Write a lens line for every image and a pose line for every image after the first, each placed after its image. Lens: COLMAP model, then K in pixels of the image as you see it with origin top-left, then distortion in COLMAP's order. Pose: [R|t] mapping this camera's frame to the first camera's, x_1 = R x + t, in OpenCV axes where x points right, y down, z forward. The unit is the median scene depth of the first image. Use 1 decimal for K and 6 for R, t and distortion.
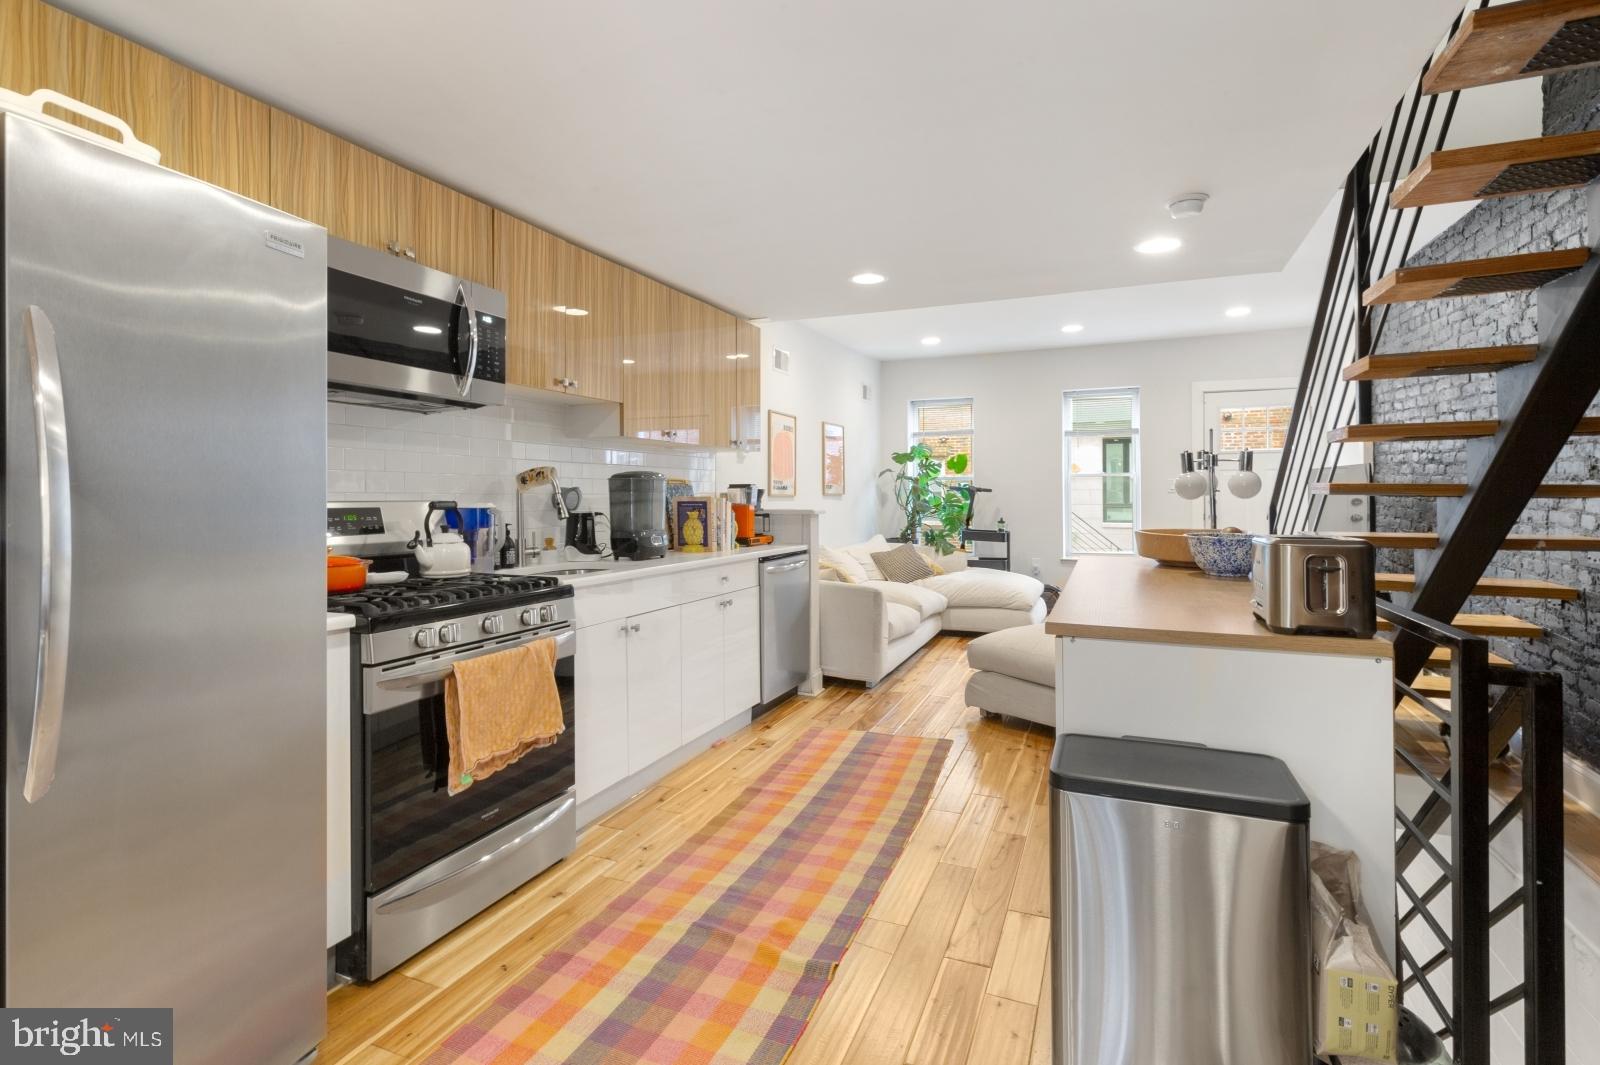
lens RADIAL K [[724.7, 0, 798.2], [0, 724.7, 487.3], [0, 0, 1]] dist [-0.000773, 0.000047]
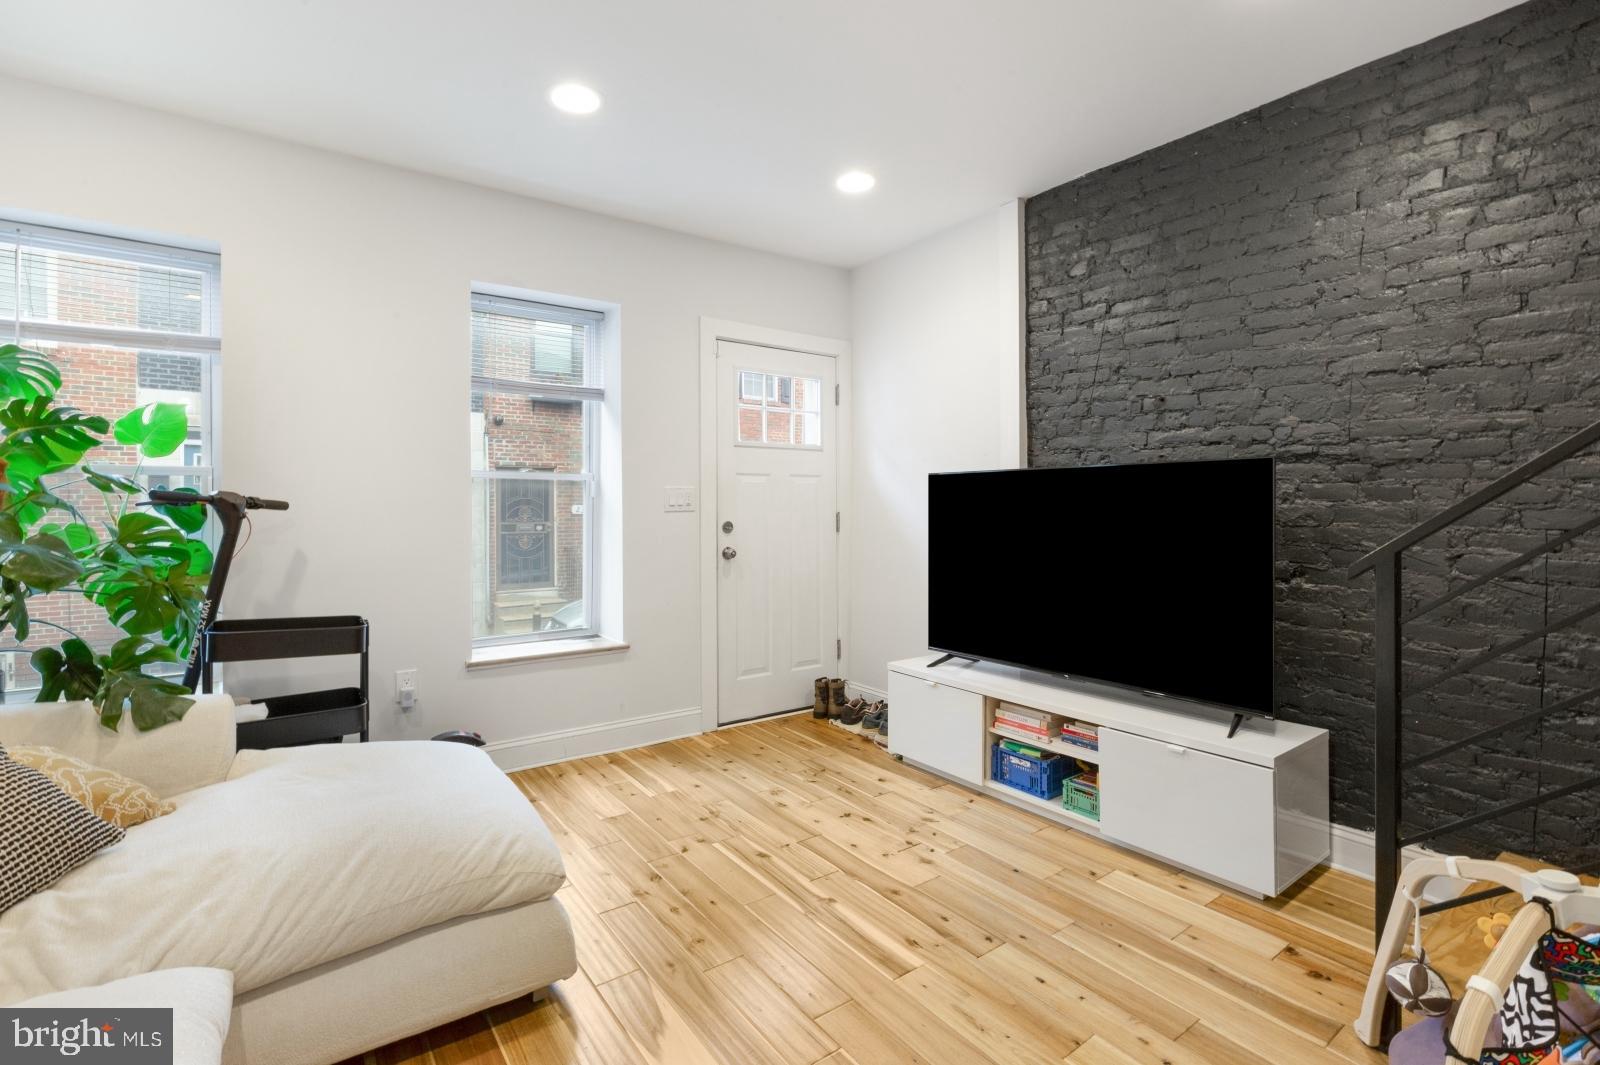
lens RADIAL K [[741.2, 0, 782.2], [0, 741.2, 512.2], [0, 0, 1]] dist [0.005971, -0.000987]
pose [[0.526322, 0.000039, 0.850285, 0.079542], [-0.008018, 0.999956, 0.004918, 0.003929], [-0.850248, -0.009406, 0.526299, 0.596483]]
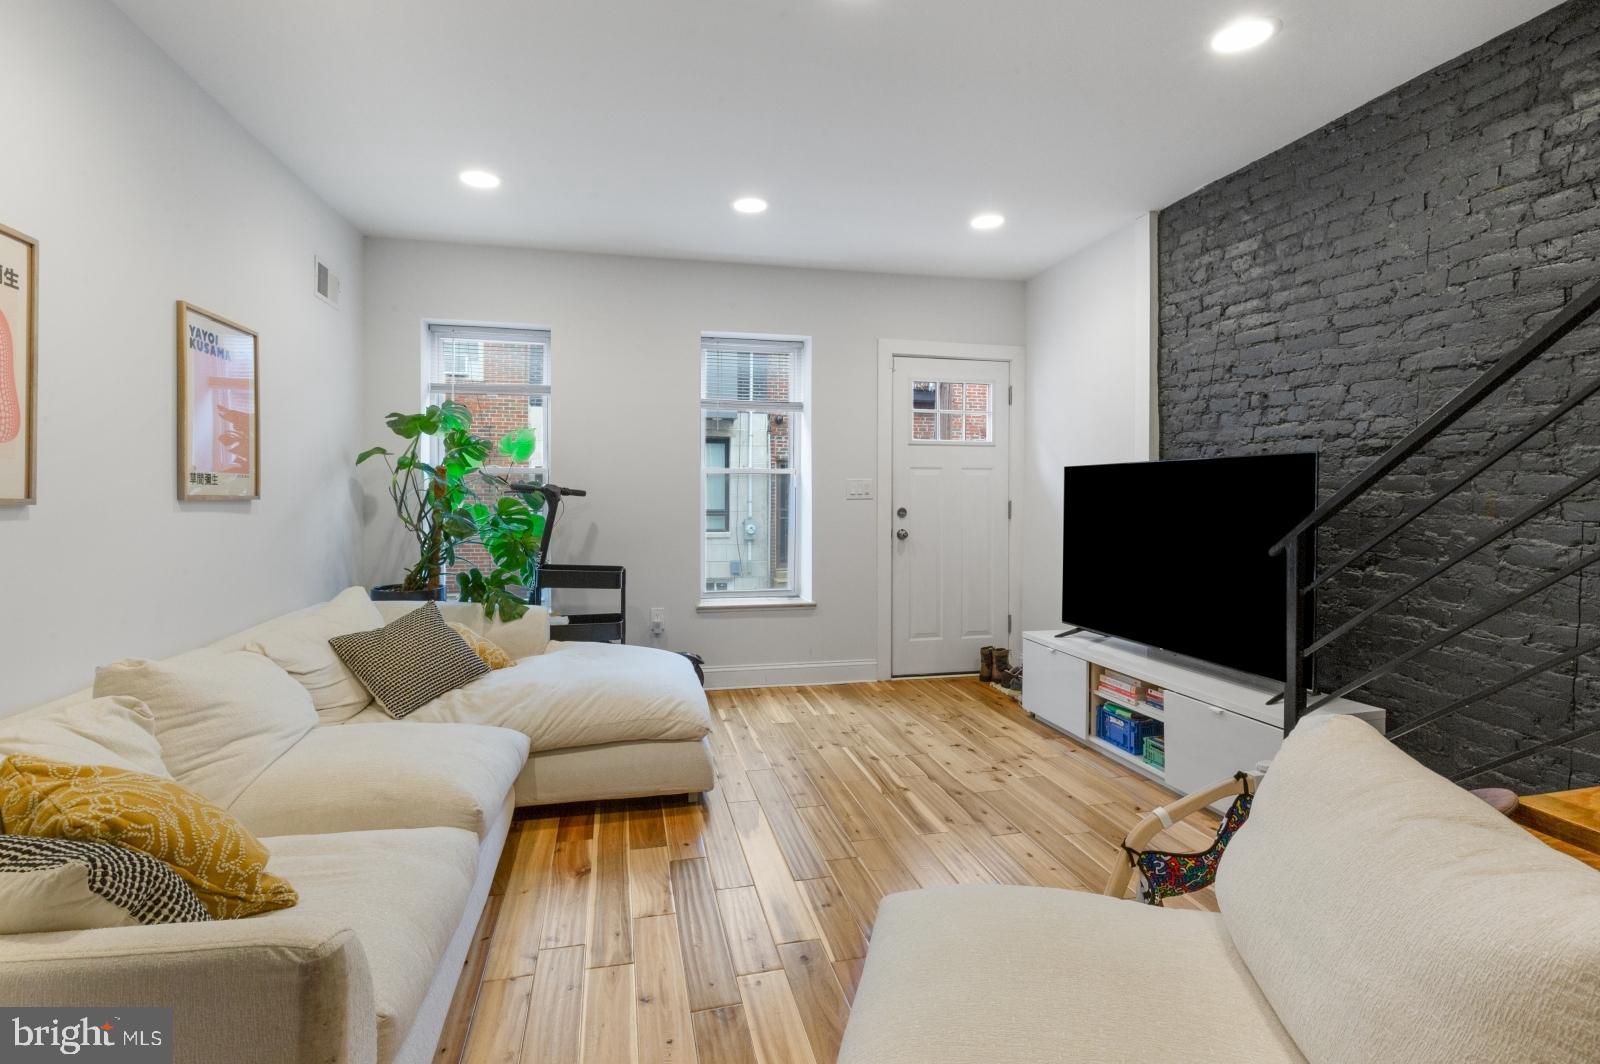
lens RADIAL K [[741.2, 0, 782.2], [0, 741.2, 511.7], [0, 0, 1]] dist [0.005971, -0.000987]
pose [[0.813036, -0.002877, 0.582206, 0.056150], [-0.013261, 0.999637, 0.023459, 0.003207], [-0.582062, -0.026794, 0.812703, 0.447757]]
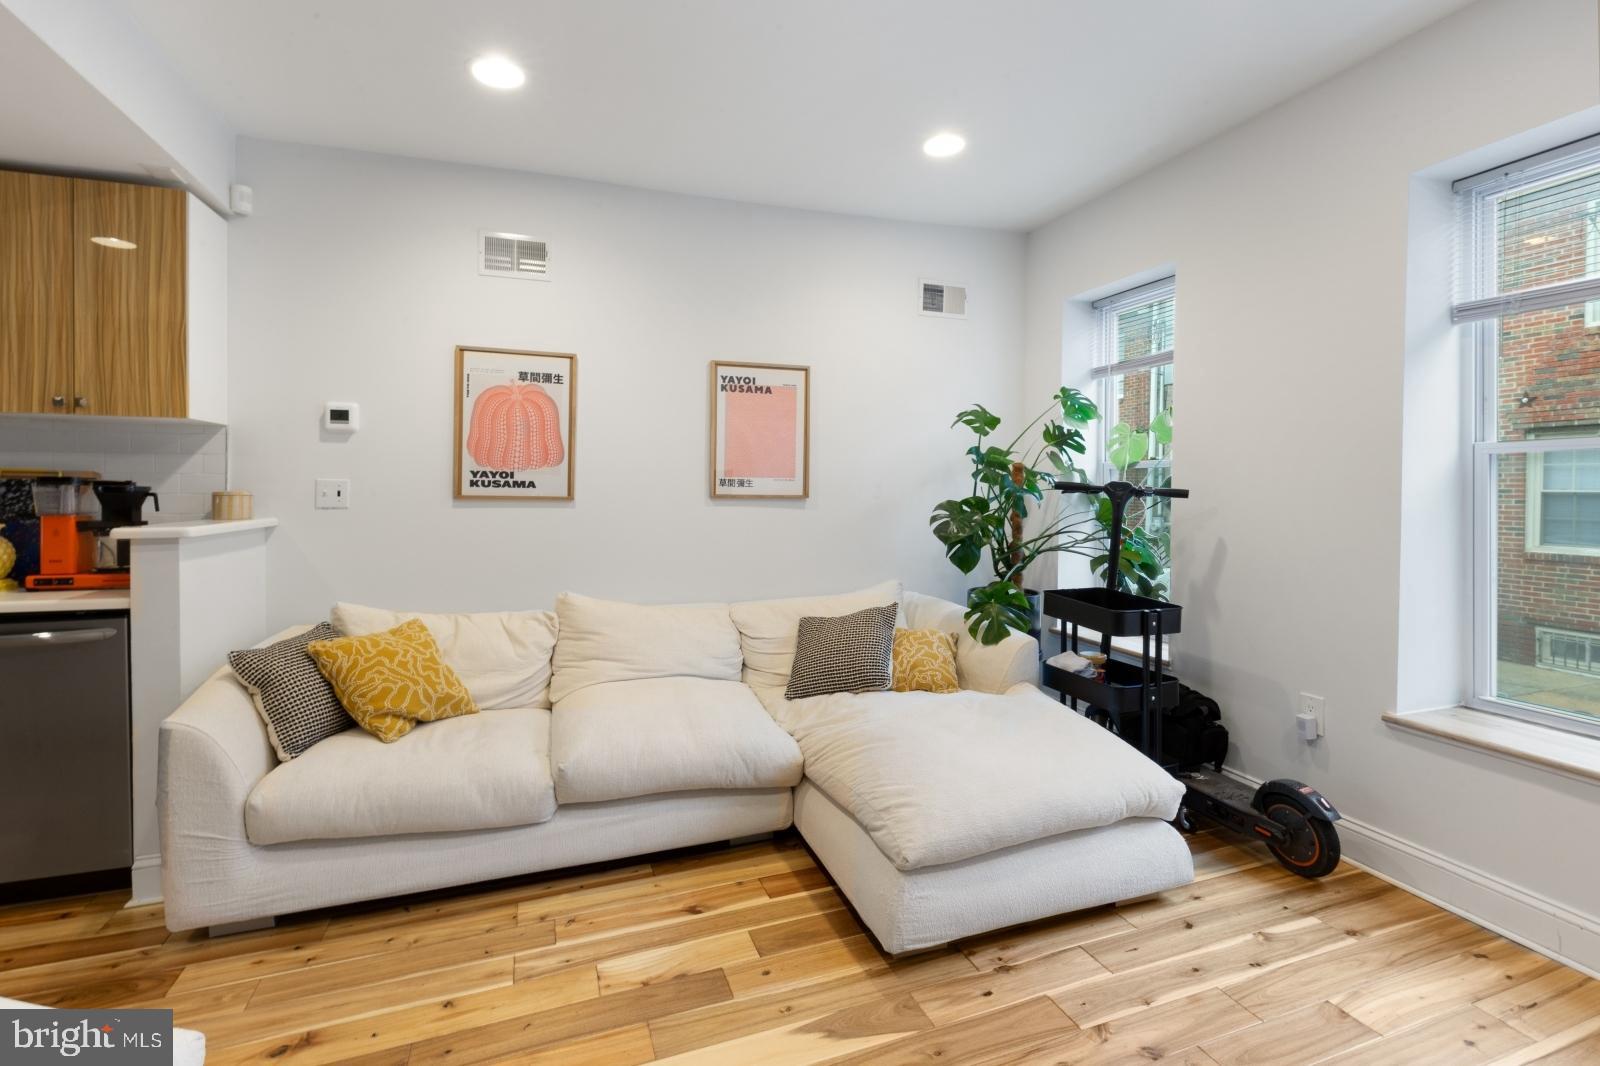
lens RADIAL K [[718.3, 0, 796.2], [0, 718.3, 505.7], [0, 0, 1]] dist [-0.000051, -0.000392]
pose [[0.680146, 0.028487, -0.732523, 0.408737], [-0.002474, 0.999328, 0.036565, -0.002677], [0.733072, -0.023057, 0.679760, 0.596364]]
